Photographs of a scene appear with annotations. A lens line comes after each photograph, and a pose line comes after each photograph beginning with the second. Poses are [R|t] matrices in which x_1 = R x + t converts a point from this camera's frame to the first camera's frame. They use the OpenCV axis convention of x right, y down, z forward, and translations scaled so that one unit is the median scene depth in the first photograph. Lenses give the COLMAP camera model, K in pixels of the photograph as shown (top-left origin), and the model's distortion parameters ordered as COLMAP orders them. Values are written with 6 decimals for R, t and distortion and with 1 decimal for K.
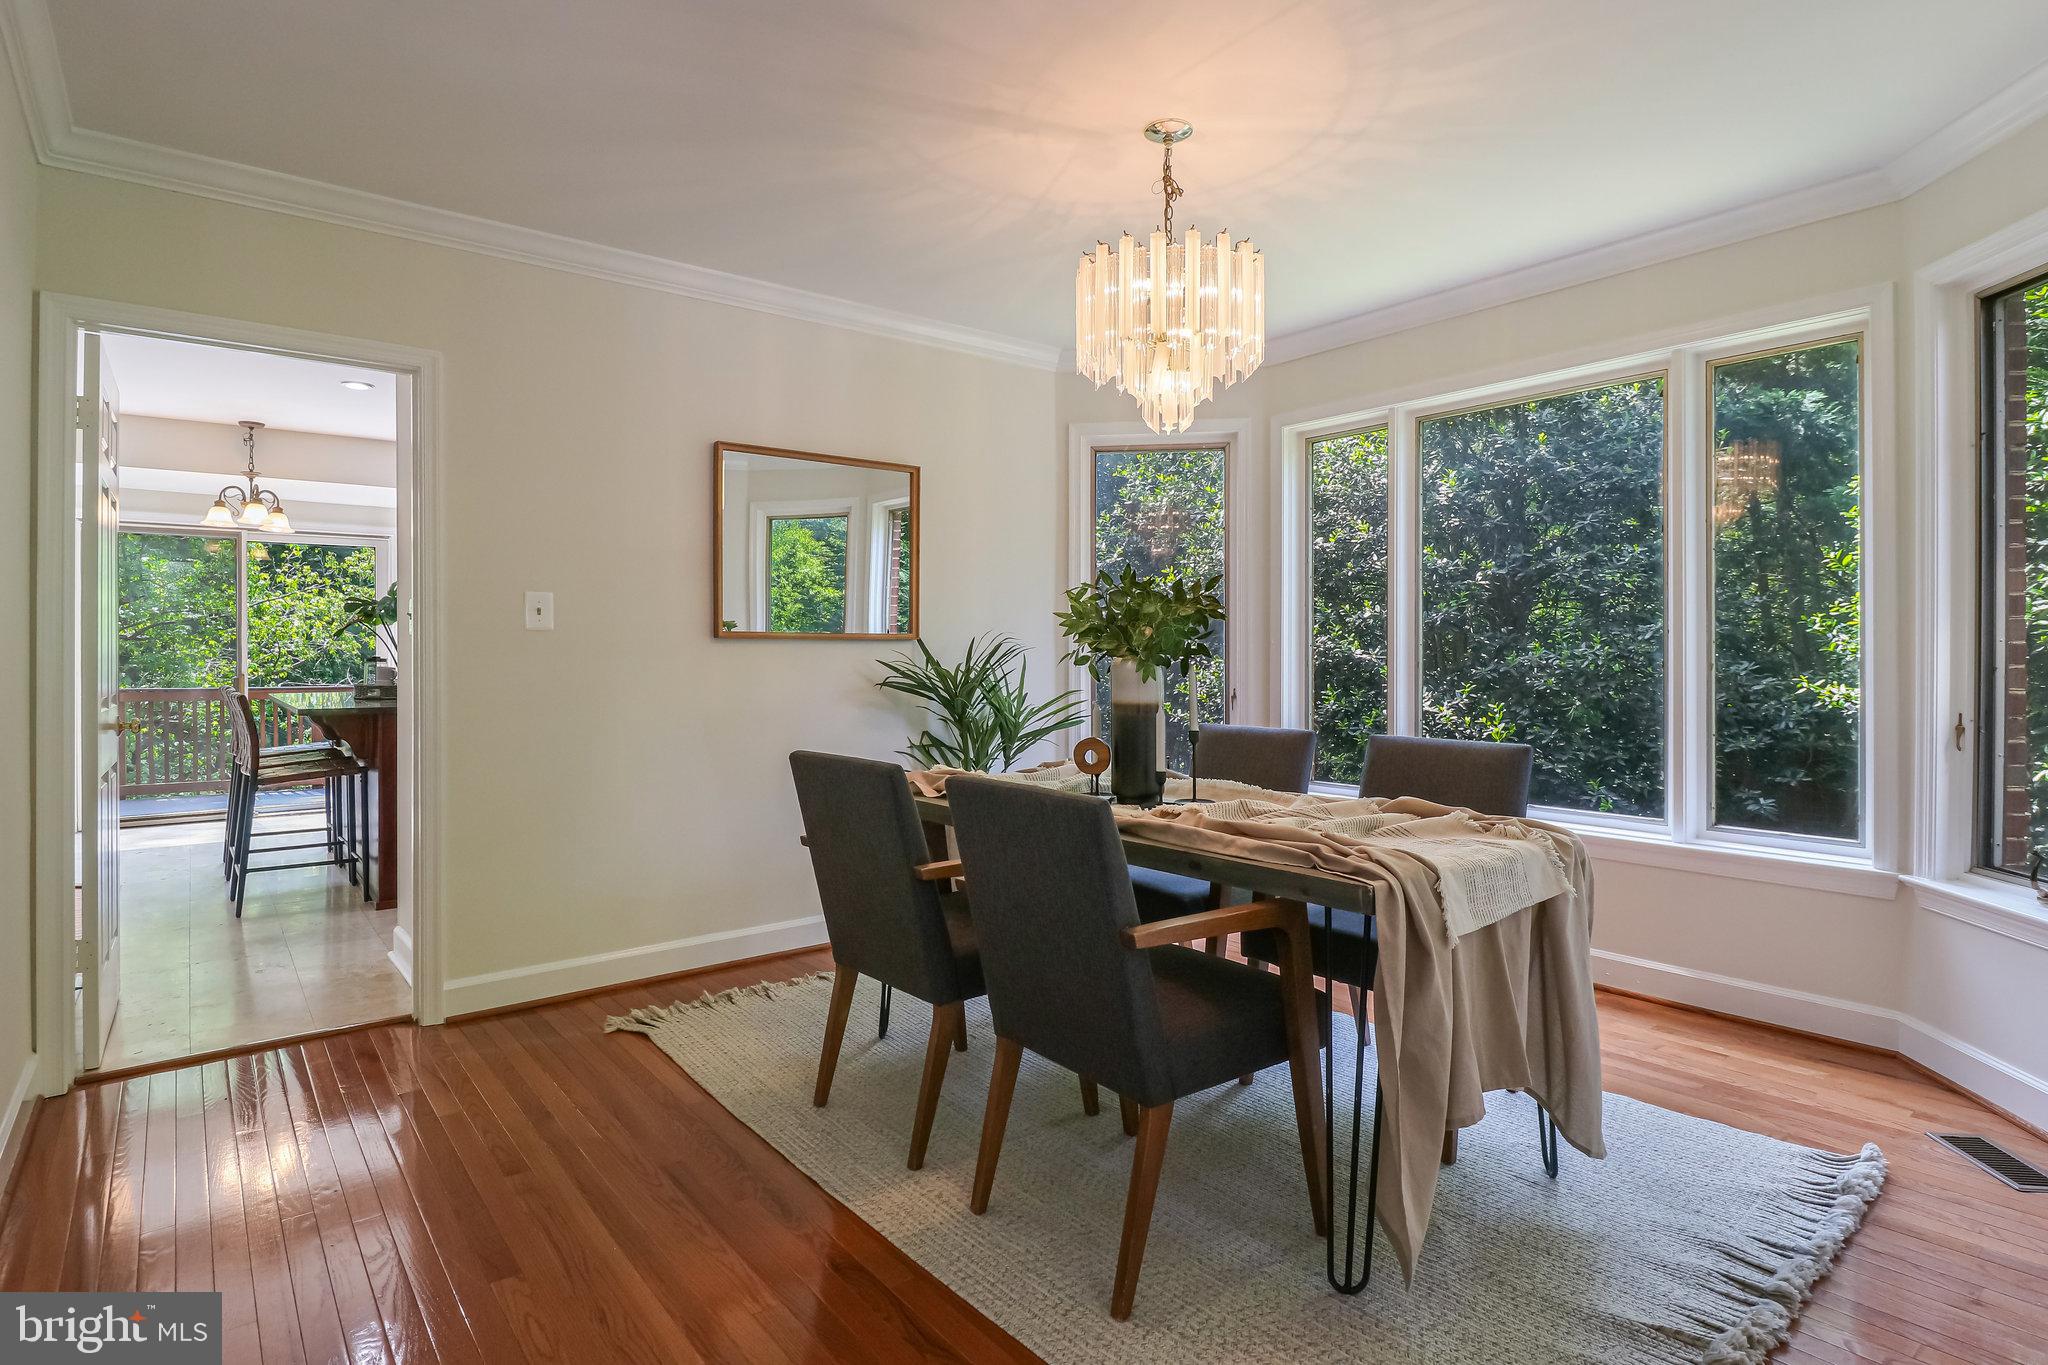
lens RADIAL K [[1053.0, 0, 1023.7], [0, 1053.0, 649.3], [0, 0, 1]] dist [0.000574, -0.013567]
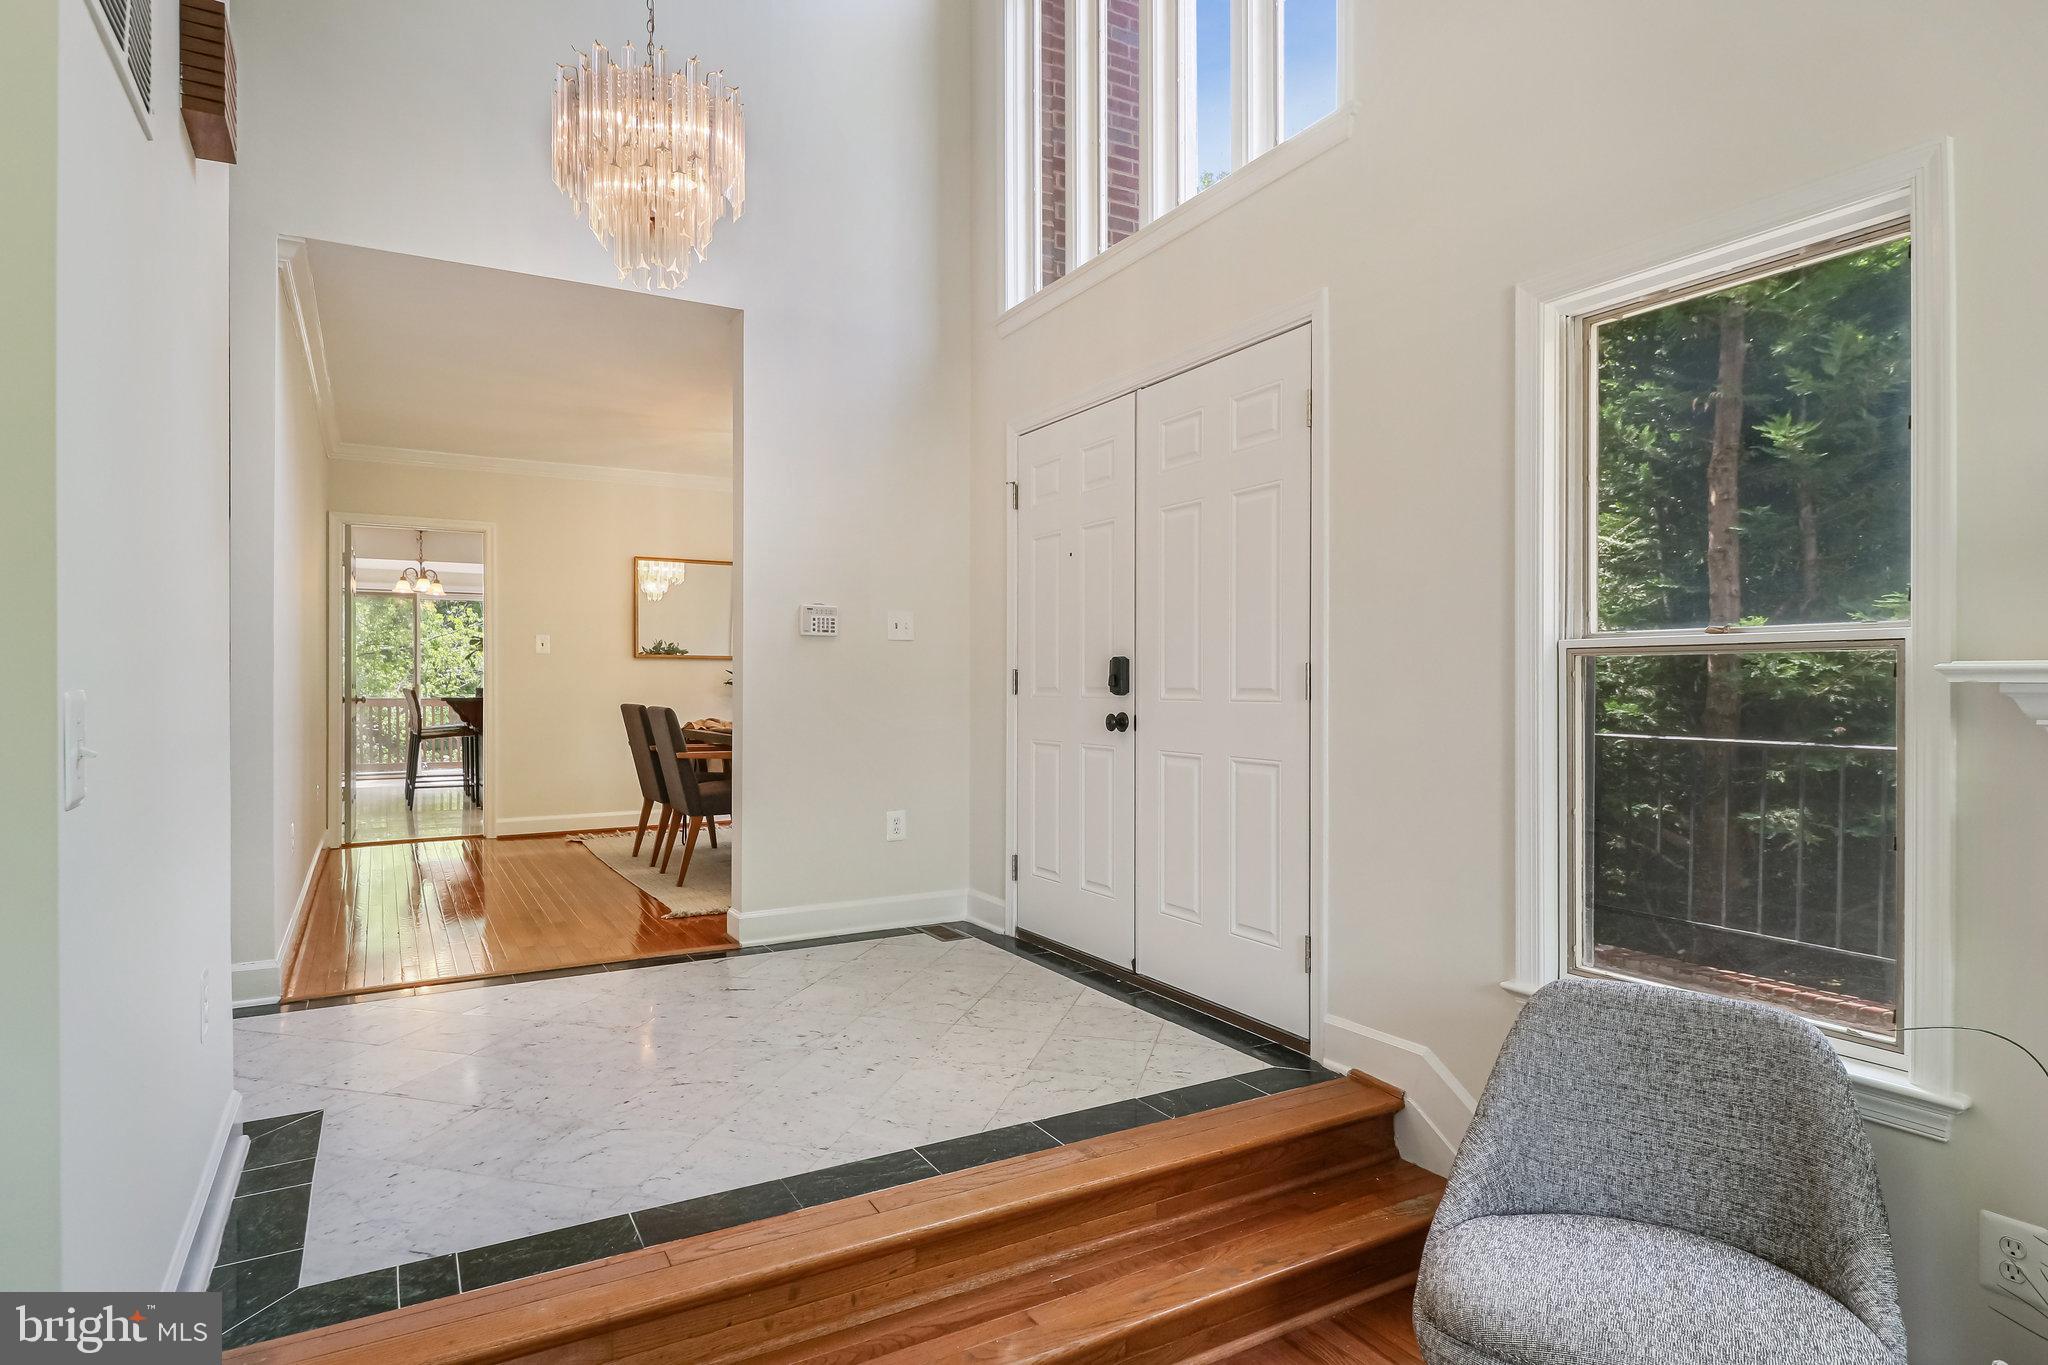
lens RADIAL K [[1110.9, 0, 1017.5], [0, 1110.9, 674.1], [0, 0, 1]] dist [0.001347, 0.000174]
pose [[0.988116, -0.003983, -0.153661, 0.440302], [0.003442, 0.999987, -0.003792, 0.018838], [0.153674, 0.003218, 0.988116, -0.558255]]
